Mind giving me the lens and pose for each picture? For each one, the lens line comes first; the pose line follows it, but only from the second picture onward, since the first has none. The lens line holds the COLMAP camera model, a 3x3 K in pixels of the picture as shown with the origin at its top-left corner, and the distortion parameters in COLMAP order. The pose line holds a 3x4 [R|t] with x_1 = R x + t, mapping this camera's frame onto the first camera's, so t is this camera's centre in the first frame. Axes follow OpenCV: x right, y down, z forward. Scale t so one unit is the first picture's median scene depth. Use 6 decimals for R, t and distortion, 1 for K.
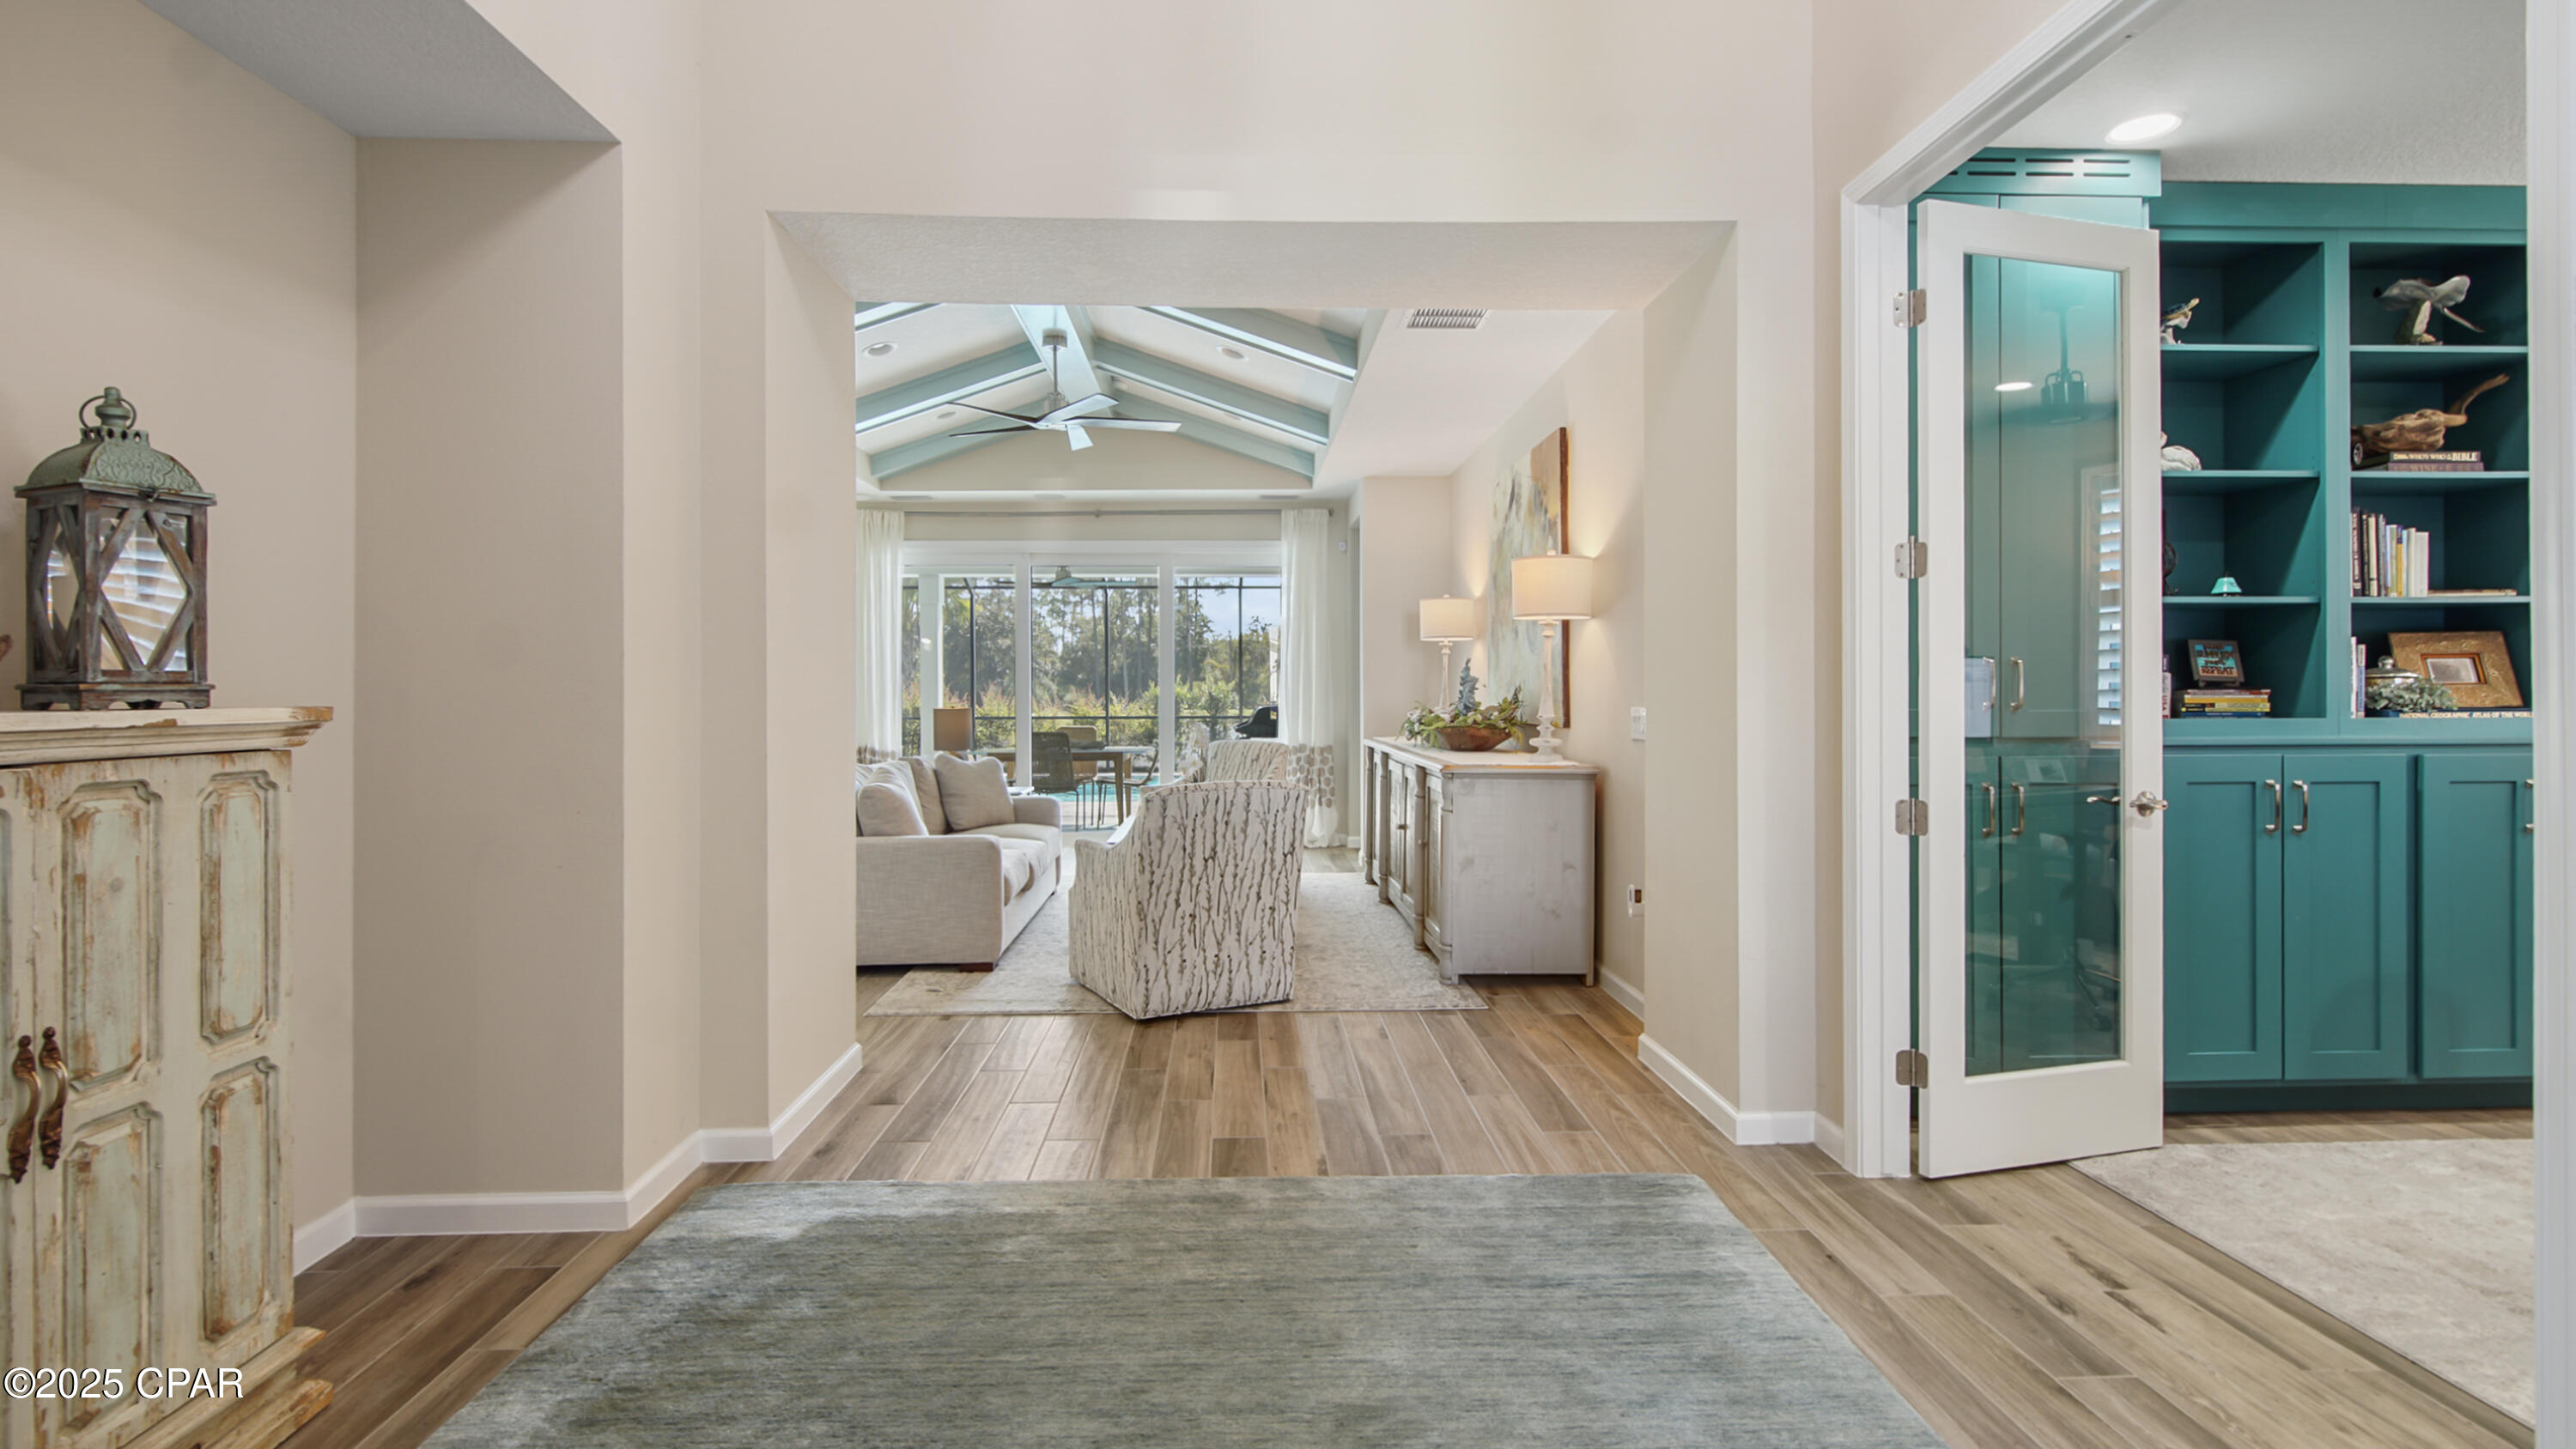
lens RADIAL K [[1201.7, 0, 1218.9], [0, 1201.7, 699.9], [0, 0, 1]] dist [-0.028205, 0.005439]
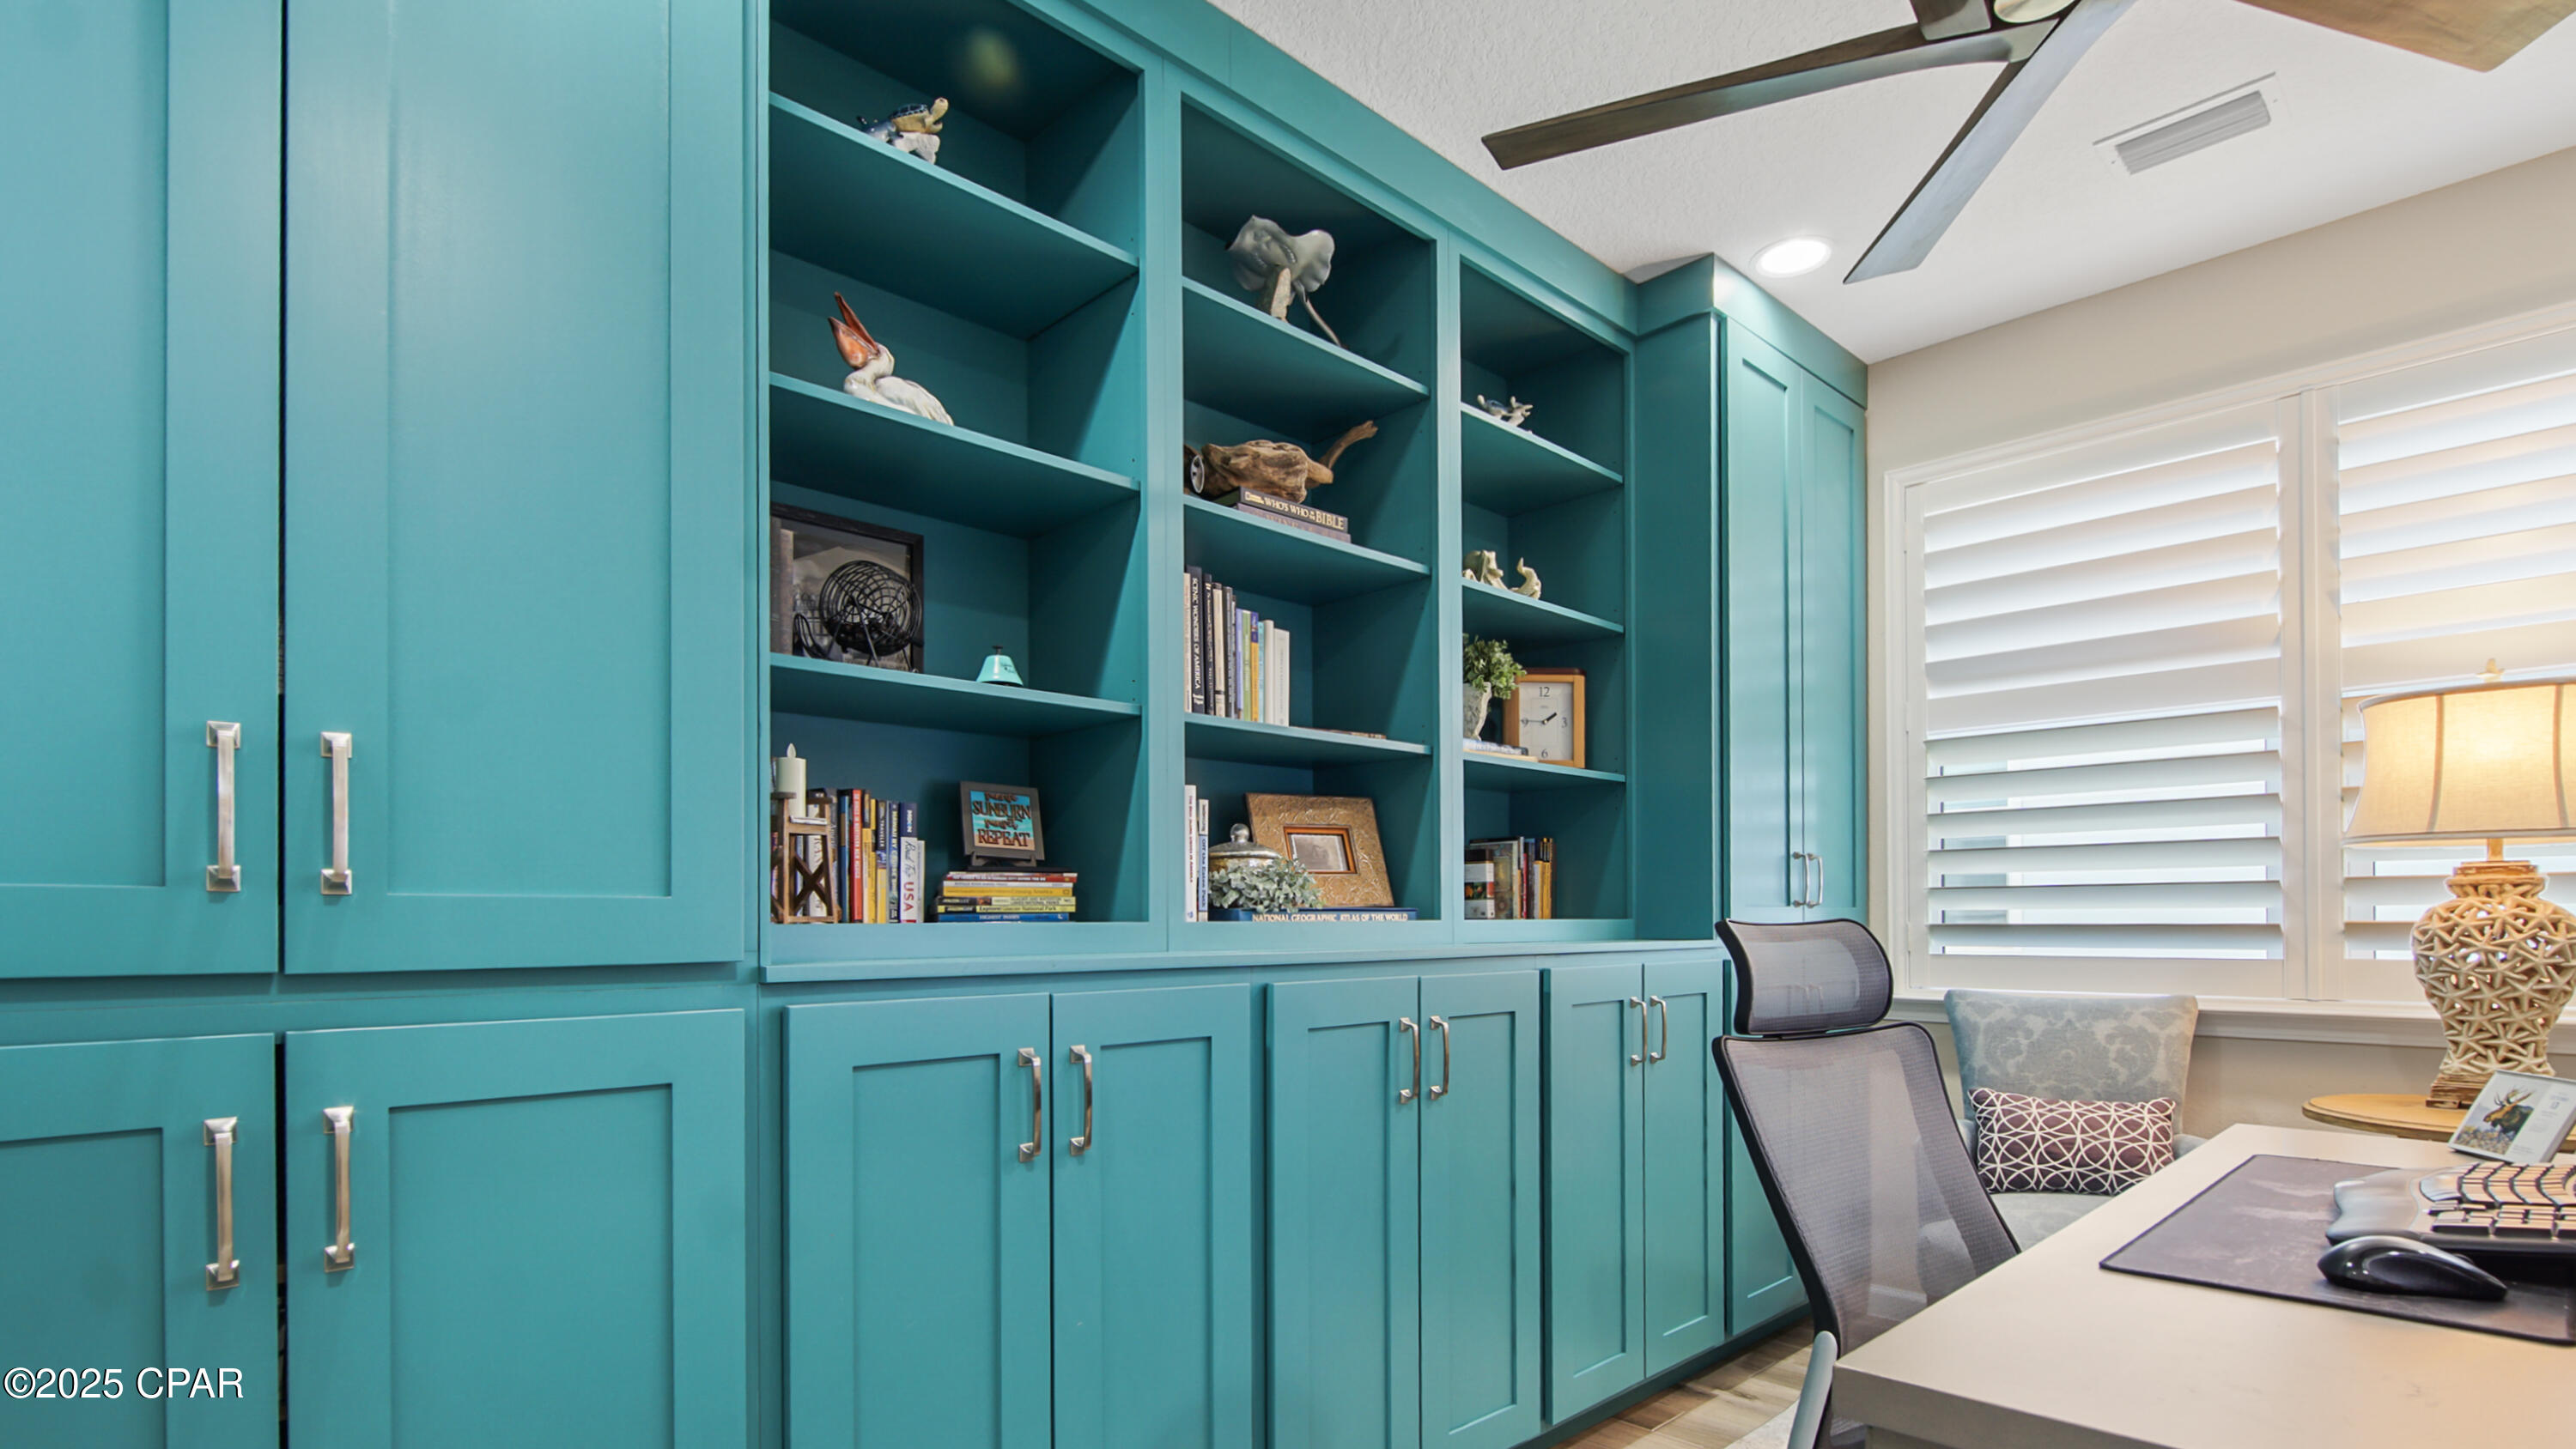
lens RADIAL K [[1232.3, 0, 1245.0], [0, 1232.3, 924.1], [0, 0, 1]] dist [-0.019283, -0.000977]
pose [[0.748033, -0.000392, 0.663661, 0.573228], [0.007605, 0.999939, -0.007981, 0.020914], [-0.663618, 0.011017, 0.747991, 0.521001]]
